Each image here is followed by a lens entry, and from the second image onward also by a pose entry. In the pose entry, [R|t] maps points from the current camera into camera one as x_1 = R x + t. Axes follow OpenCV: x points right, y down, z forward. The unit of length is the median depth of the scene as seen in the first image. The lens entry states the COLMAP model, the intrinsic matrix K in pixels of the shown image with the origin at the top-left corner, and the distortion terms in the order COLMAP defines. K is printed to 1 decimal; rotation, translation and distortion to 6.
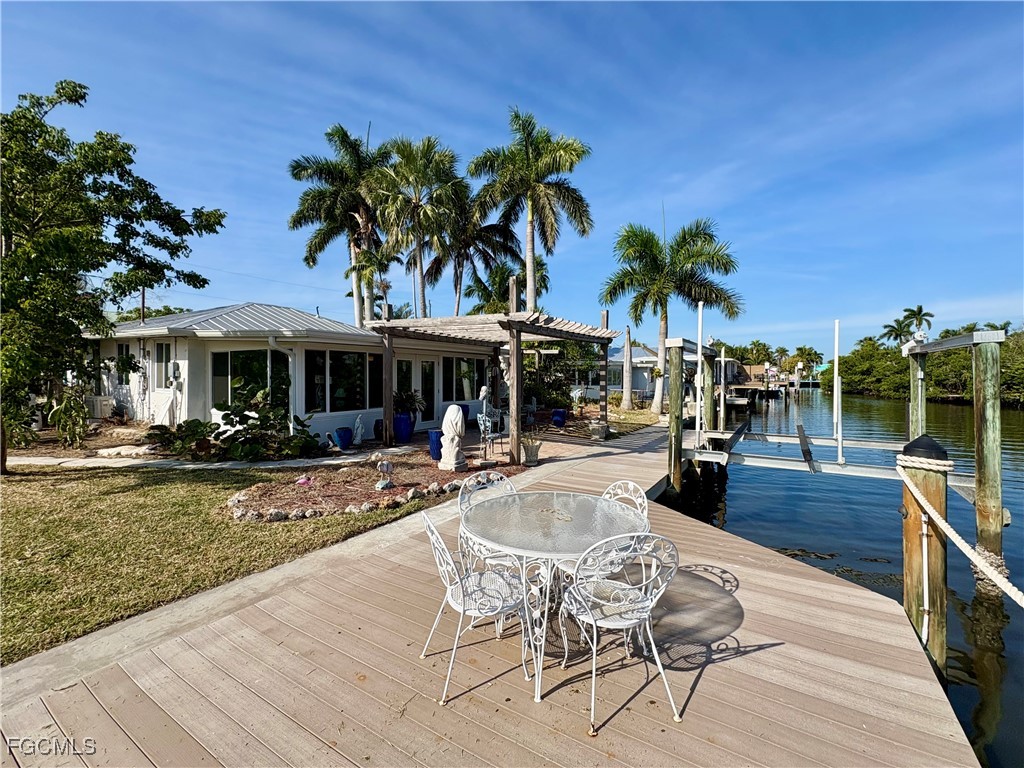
lens RADIAL K [[438.8, 0, 513.1], [0, 438.8, 380.6], [0, 0, 1]] dist [-0.001846, -0.000633]
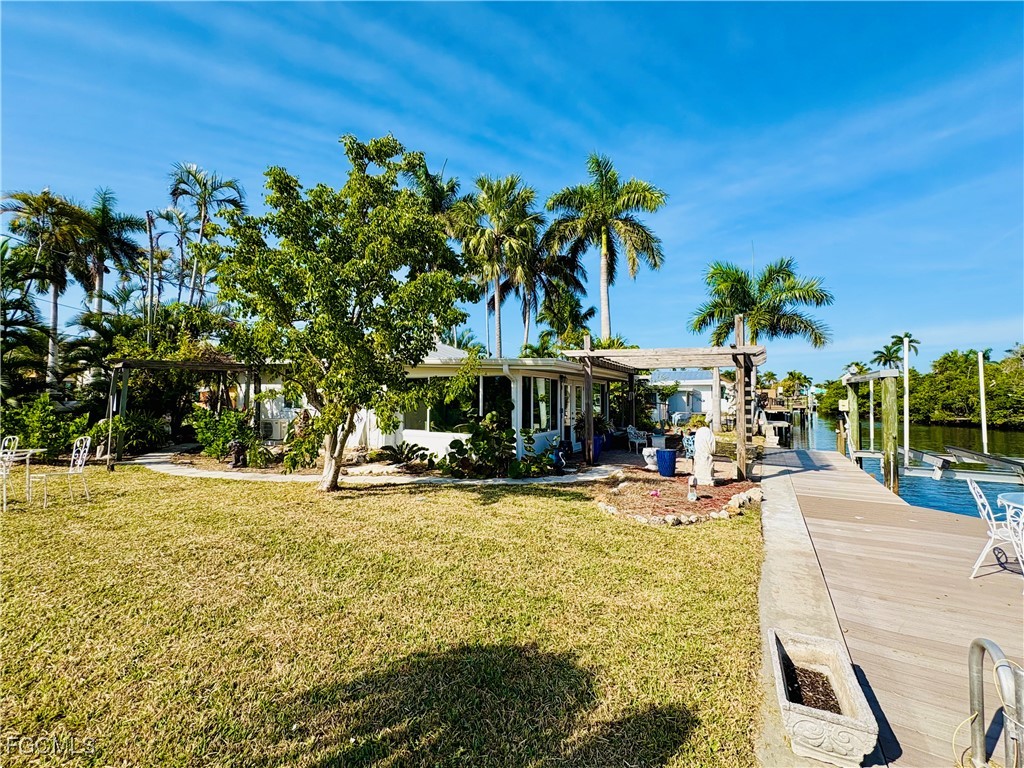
lens RADIAL K [[439.1, 0, 510.1], [0, 439.1, 379.9], [0, 0, 1]] dist [0.000888, 0.000536]
pose [[0.999319, 0.004719, 0.036586, -0.228681], [-0.002802, 0.998629, -0.052270, -0.001808], [-0.036783, 0.052132, 0.997963, -0.041777]]
